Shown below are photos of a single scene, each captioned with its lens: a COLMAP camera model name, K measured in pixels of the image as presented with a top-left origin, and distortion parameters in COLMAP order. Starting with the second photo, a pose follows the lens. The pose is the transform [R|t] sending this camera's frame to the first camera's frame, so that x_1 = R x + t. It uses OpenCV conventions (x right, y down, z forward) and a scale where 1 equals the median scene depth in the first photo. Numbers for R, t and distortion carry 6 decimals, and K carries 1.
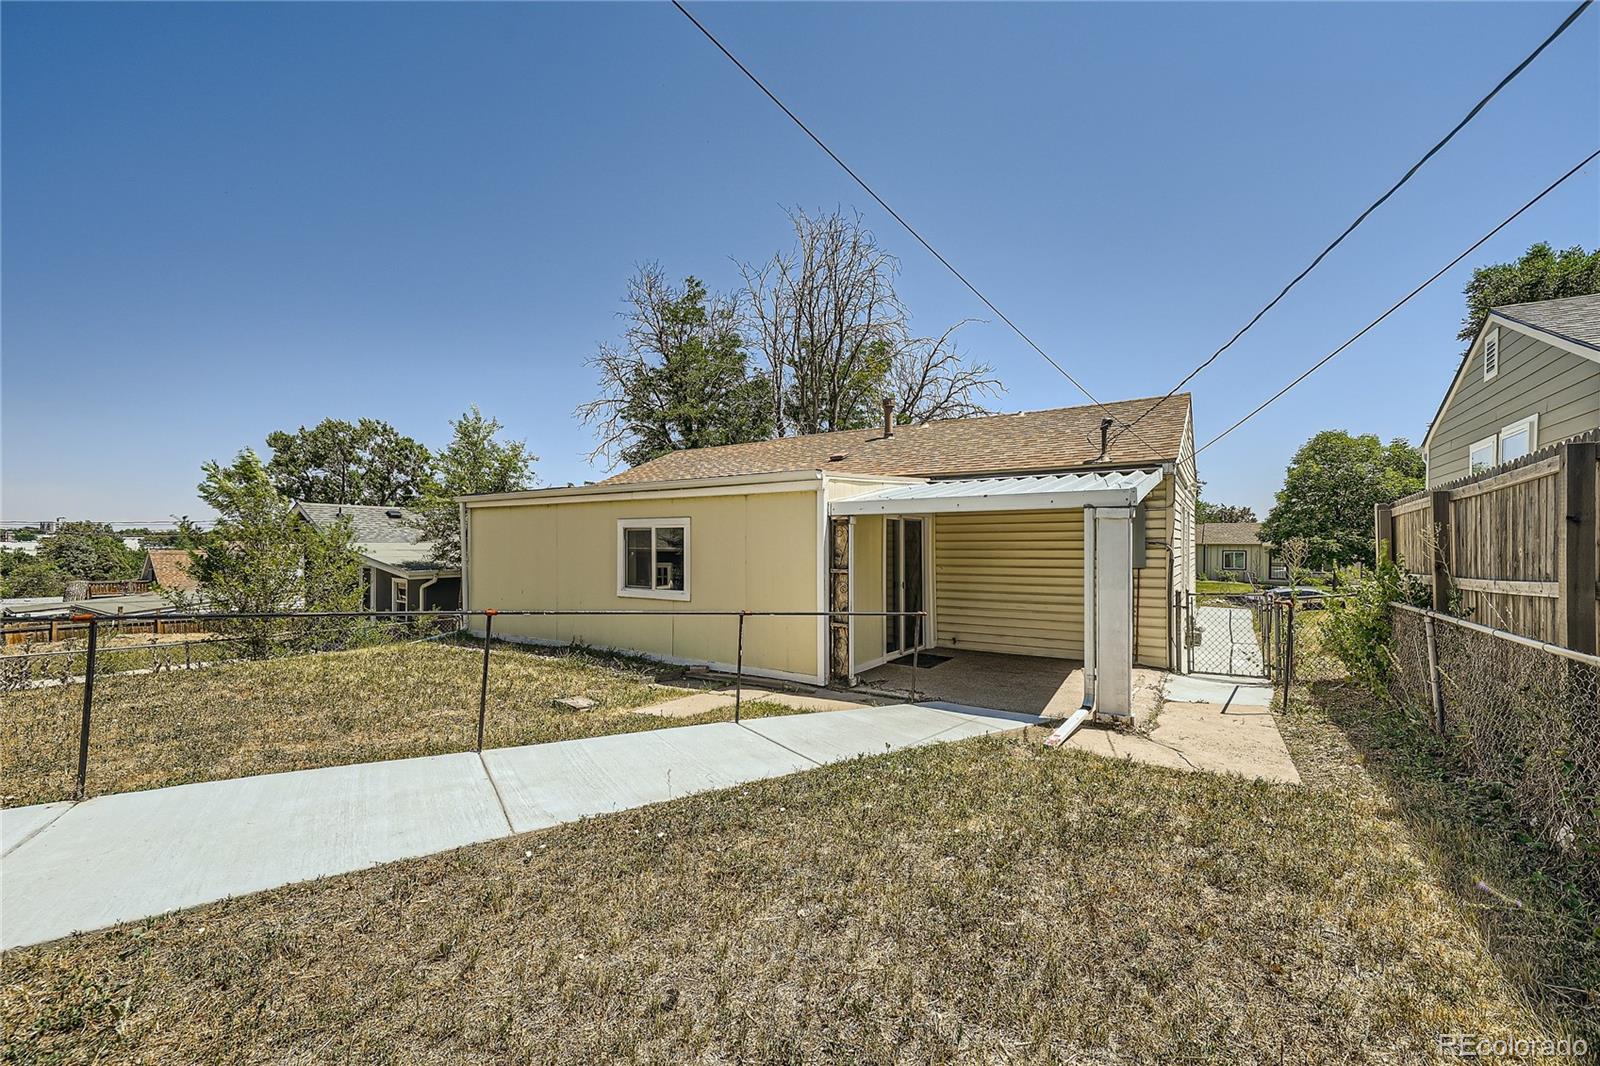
lens RADIAL K [[636.5, 0, 800.7], [0, 636.5, 543.7], [0, 0, 1]] dist [0.001012, 0.000193]
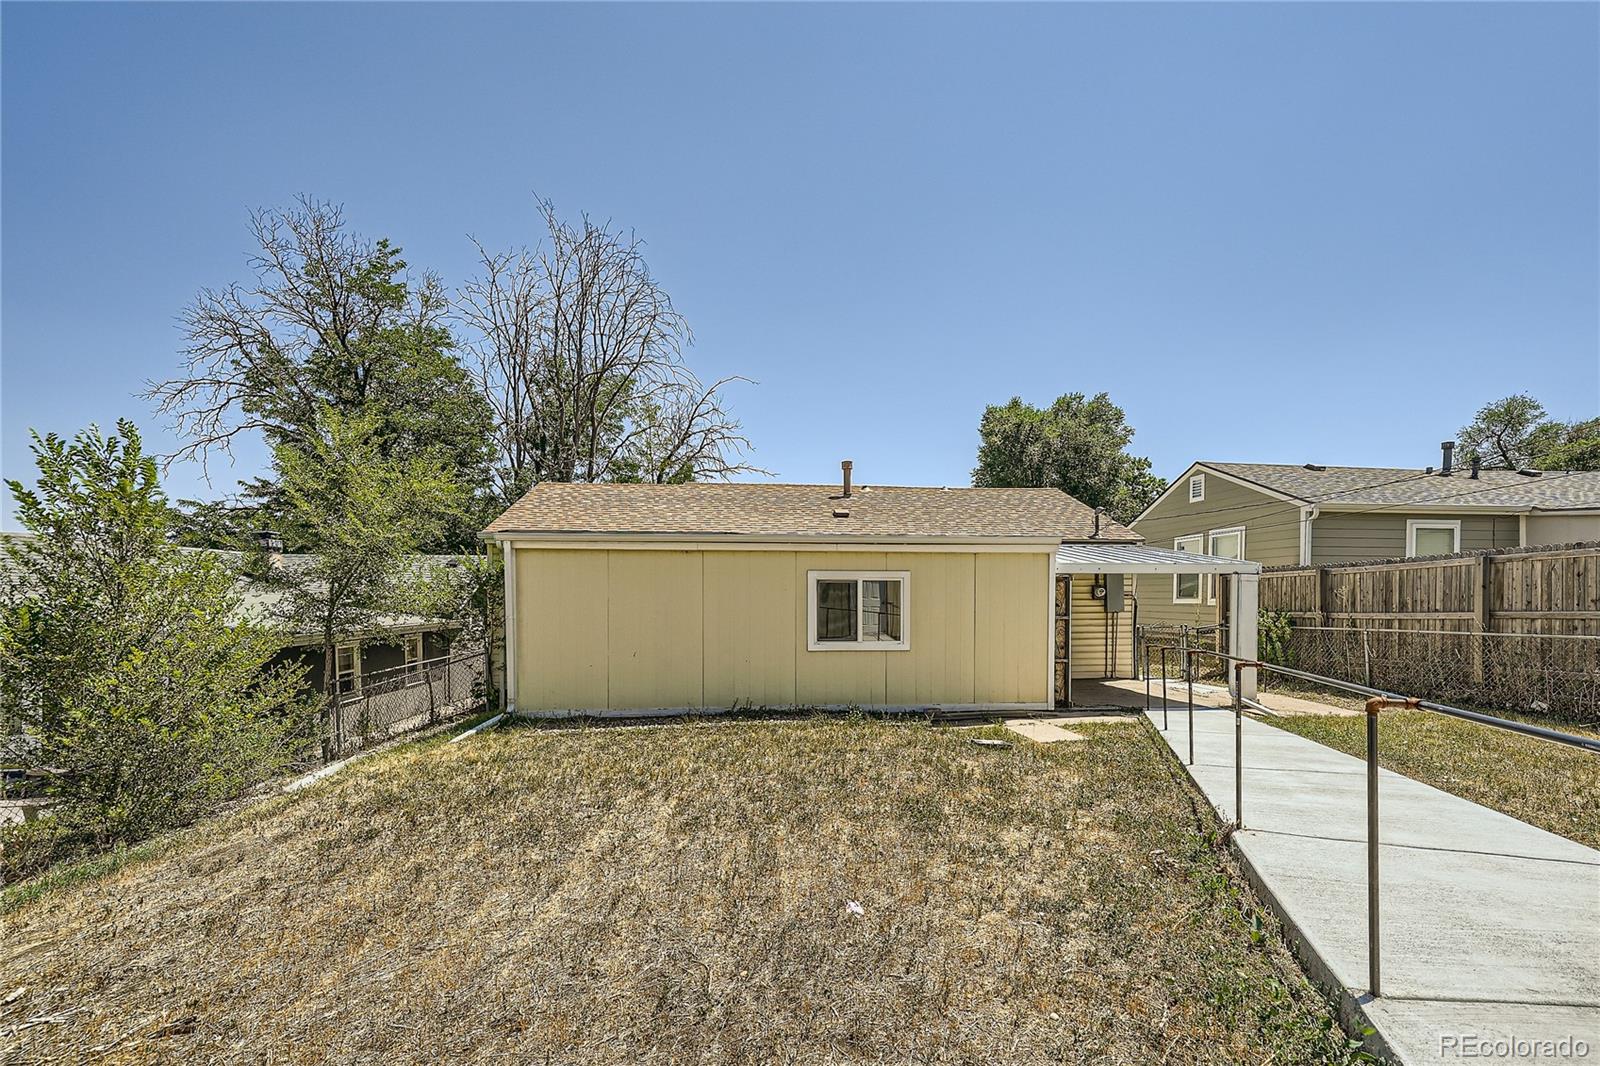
lens RADIAL K [[669.6, 0, 798.5], [0, 669.6, 600.6], [0, 0, 1]] dist [0.012707, 0.000068]
pose [[0.783728, -0.006361, 0.621072, -0.752387], [0.000103, 0.999949, 0.010111, -0.002573], [-0.621104, -0.007860, 0.783689, 0.179045]]
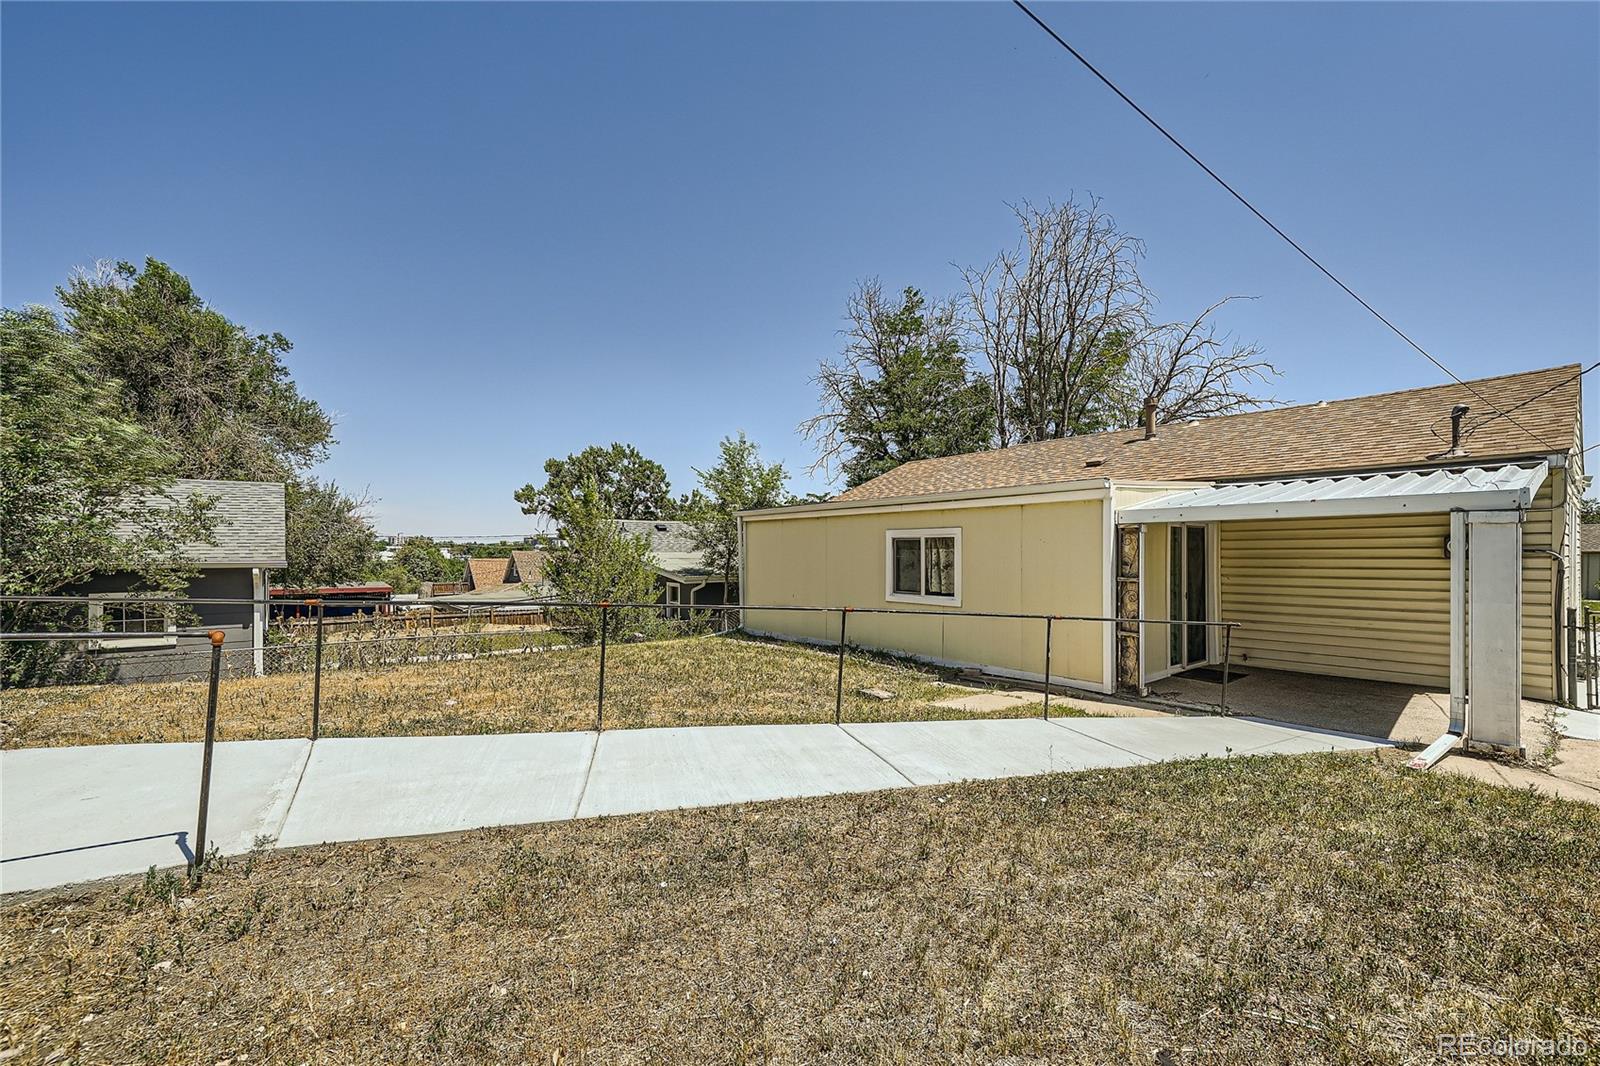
lens RADIAL K [[646.7, 0, 799.0], [0, 646.7, 554.8], [0, 0, 1]] dist [0.000292, 0.000335]
pose [[0.953353, -0.000360, -0.301857, -0.079265], [0.001438, 0.999993, 0.003349, 0.000103], [0.301854, -0.003627, 0.953347, -0.075431]]
